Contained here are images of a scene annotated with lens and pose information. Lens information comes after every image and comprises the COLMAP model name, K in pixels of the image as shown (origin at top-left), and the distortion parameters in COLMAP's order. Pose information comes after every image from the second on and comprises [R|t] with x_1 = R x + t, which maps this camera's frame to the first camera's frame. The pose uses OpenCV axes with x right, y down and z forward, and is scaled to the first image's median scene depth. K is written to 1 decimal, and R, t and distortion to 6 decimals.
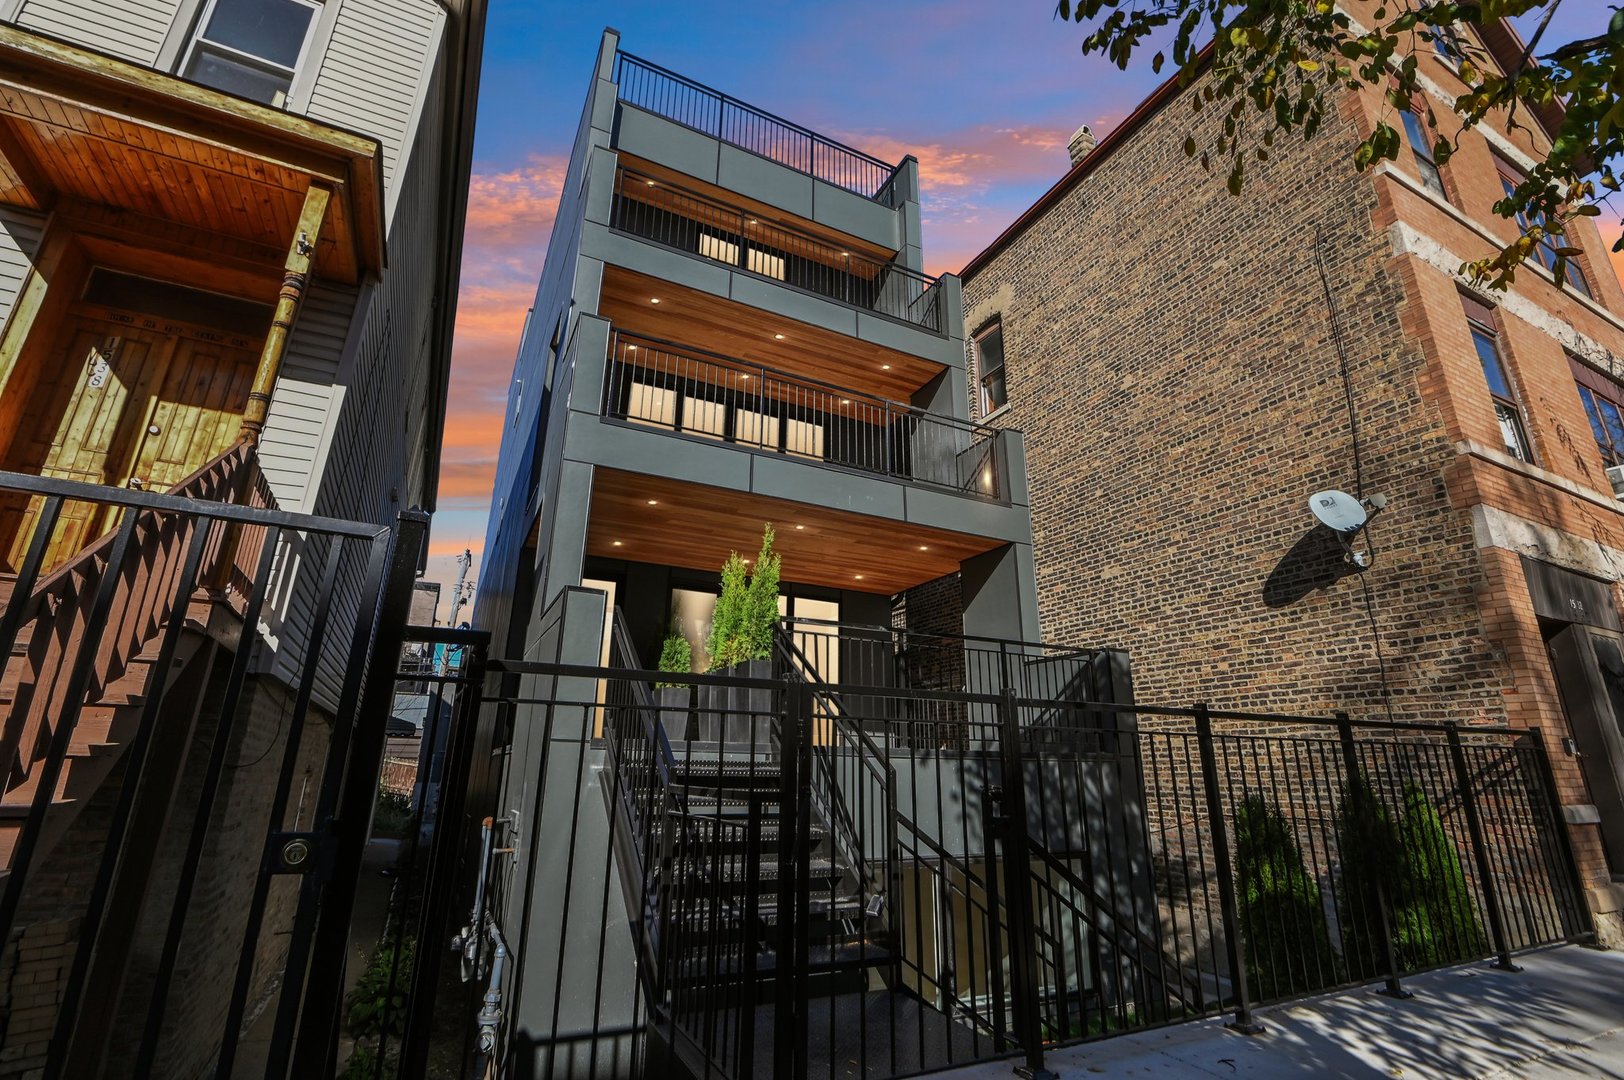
lens RADIAL K [[747.4, 0, 812.0], [0, 747.4, 540.0], [0, 0, 1]] dist [-0.000944, -0.000124]
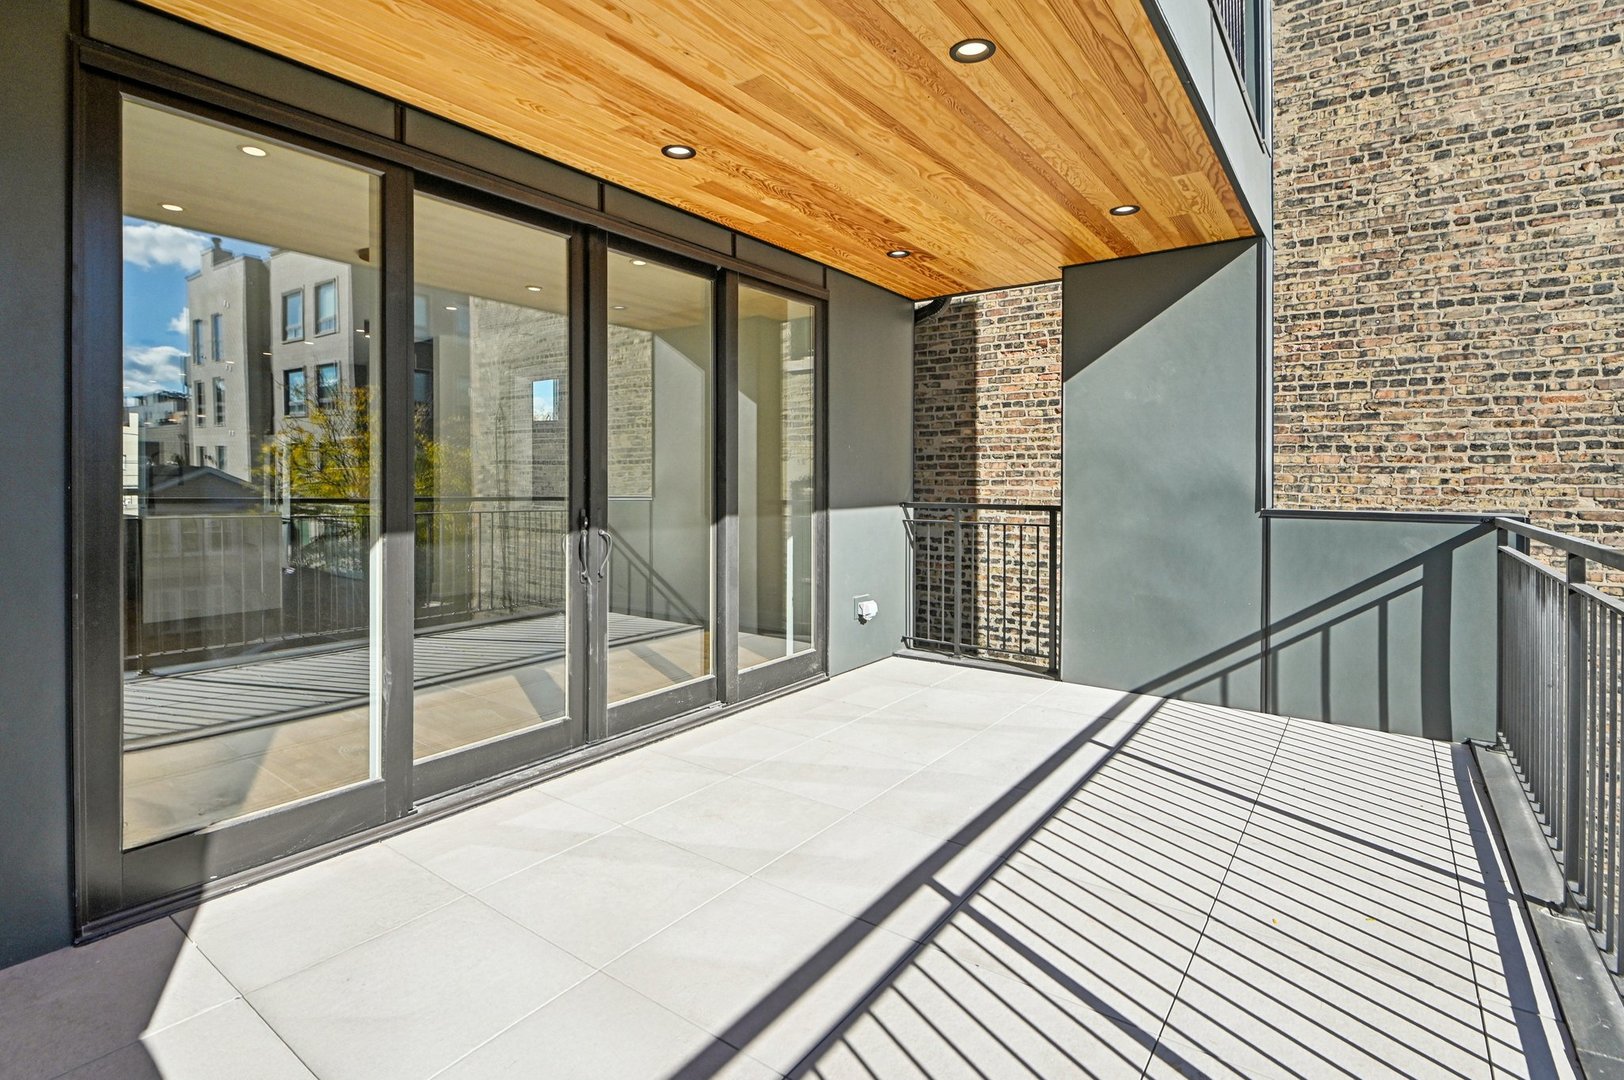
lens RADIAL K [[768.1, 0, 817.1], [0, 768.1, 508.7], [0, 0, 1]] dist [-0.009970, -0.006664]
pose [[0.901340, -0.024261, 0.432432, -0.174002], [-0.122603, 0.943300, 0.308471, -0.200657], [-0.415397, -0.331054, 0.847259, 0.750010]]
